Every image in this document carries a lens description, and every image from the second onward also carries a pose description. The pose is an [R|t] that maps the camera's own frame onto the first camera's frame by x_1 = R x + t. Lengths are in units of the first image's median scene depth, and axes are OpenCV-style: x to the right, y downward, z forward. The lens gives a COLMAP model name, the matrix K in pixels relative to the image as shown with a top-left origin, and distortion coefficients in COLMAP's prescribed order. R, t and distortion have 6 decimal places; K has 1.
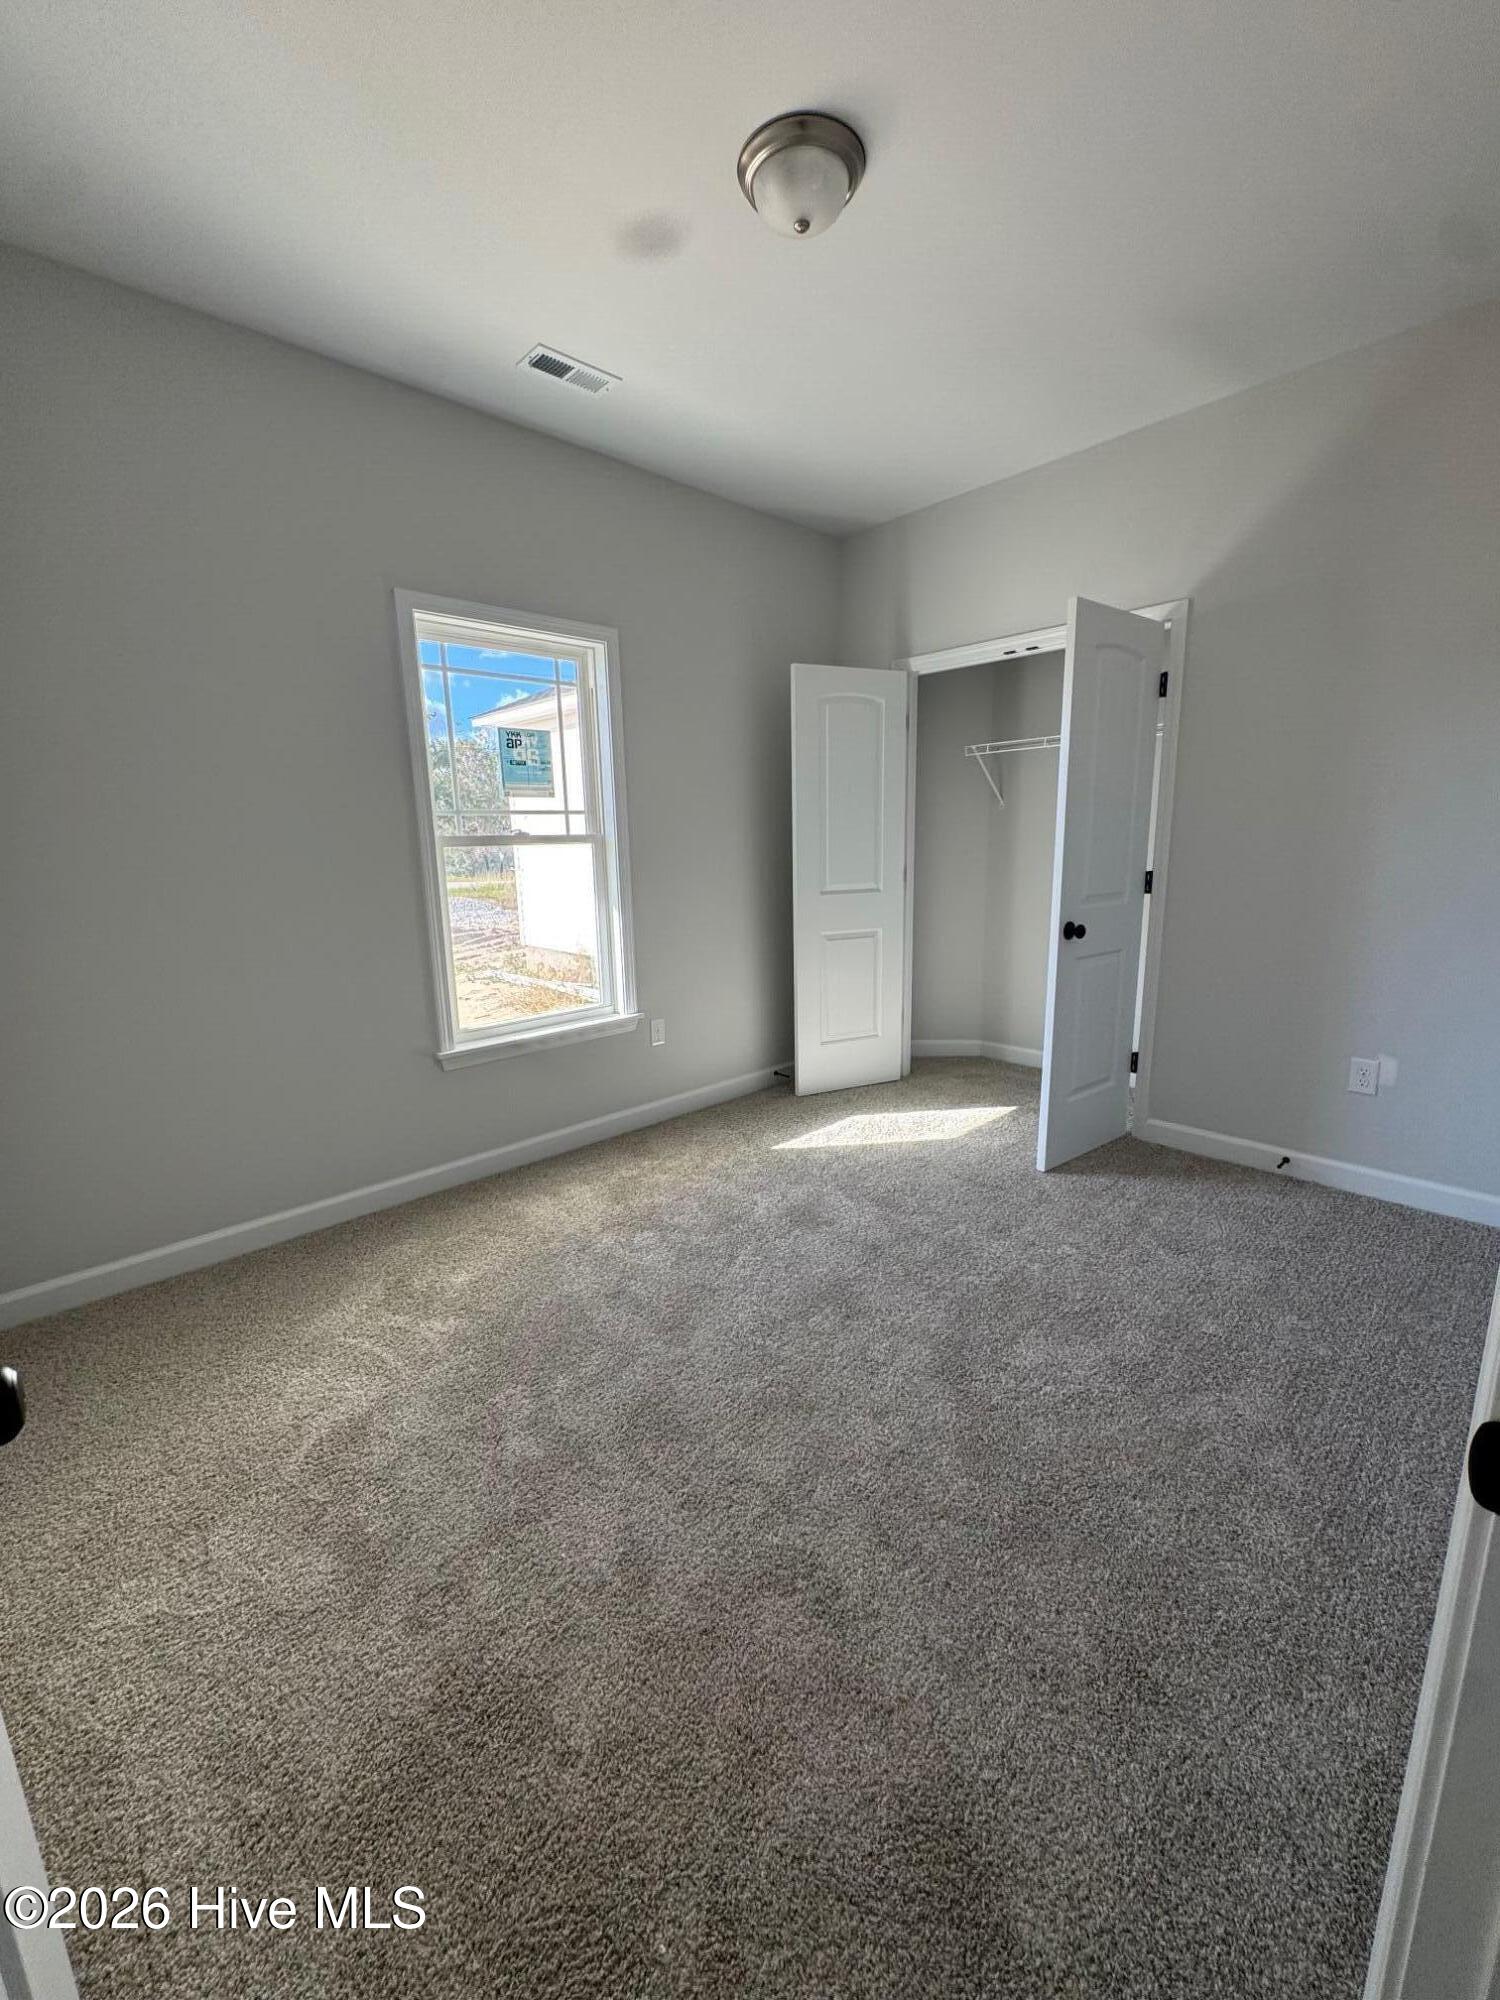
lens RADIAL K [[805.3, 0, 743.9], [0, 805.3, 988.3], [0, 0, 1]] dist [0.002367, 0.001246]
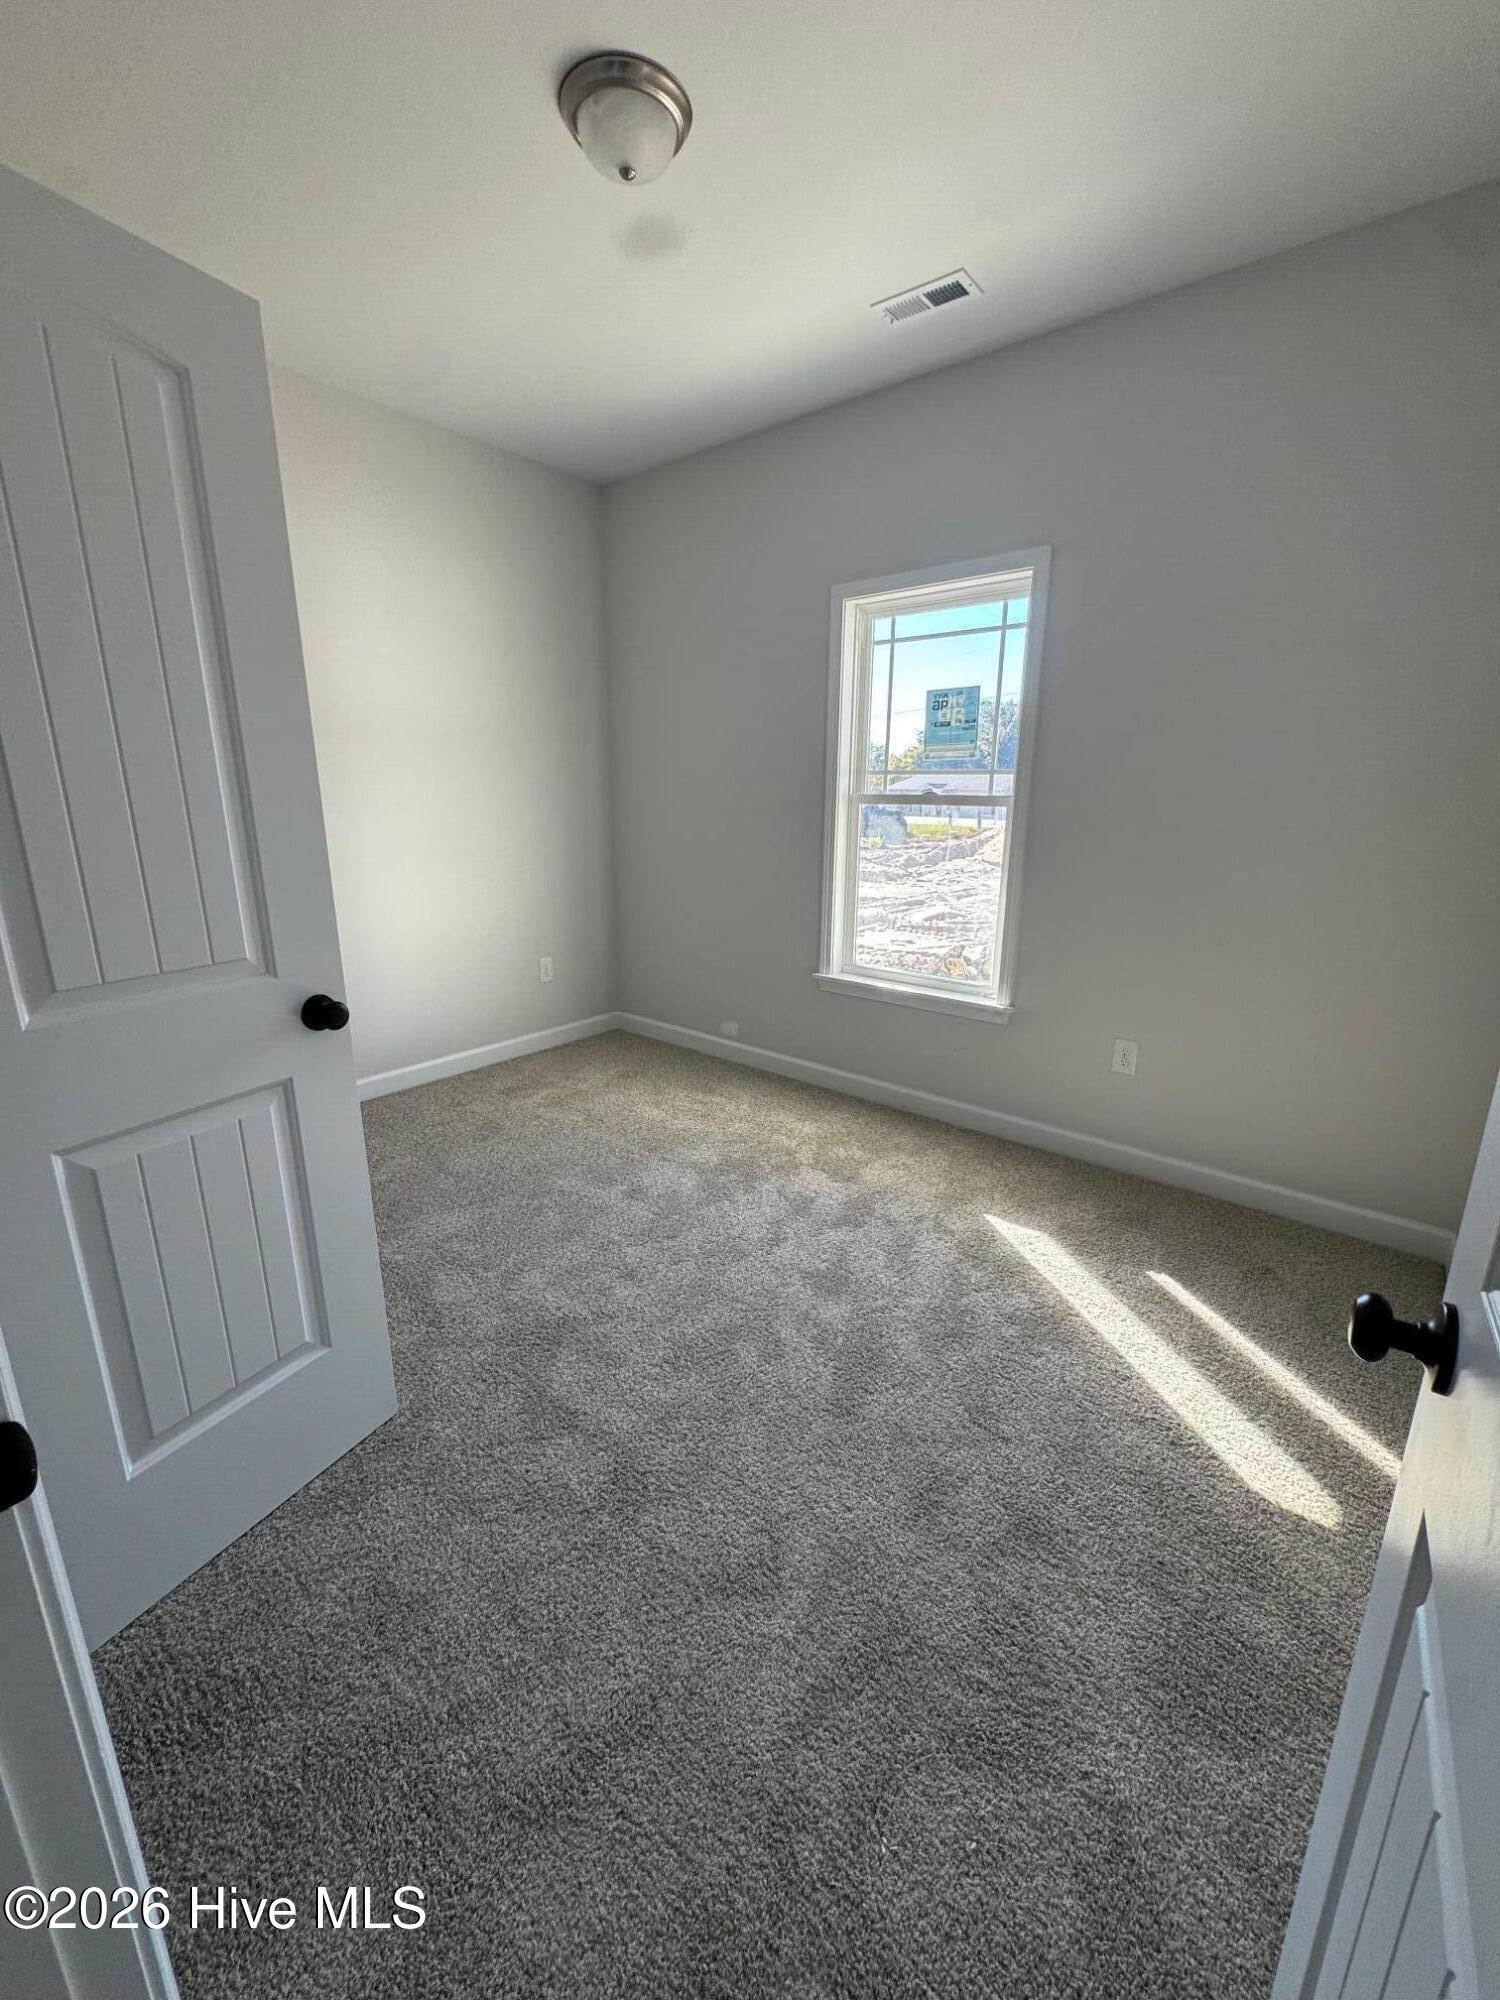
lens RADIAL K [[805.3, 0, 756.7], [0, 805.3, 1004.3], [0, 0, 1]] dist [0.002367, 0.001246]
pose [[0.114564, 0.269117, -0.956269, 0.773134], [-0.204144, 0.948441, 0.242457, -0.148575], [0.972214, 0.167439, 0.163596, 0.691481]]
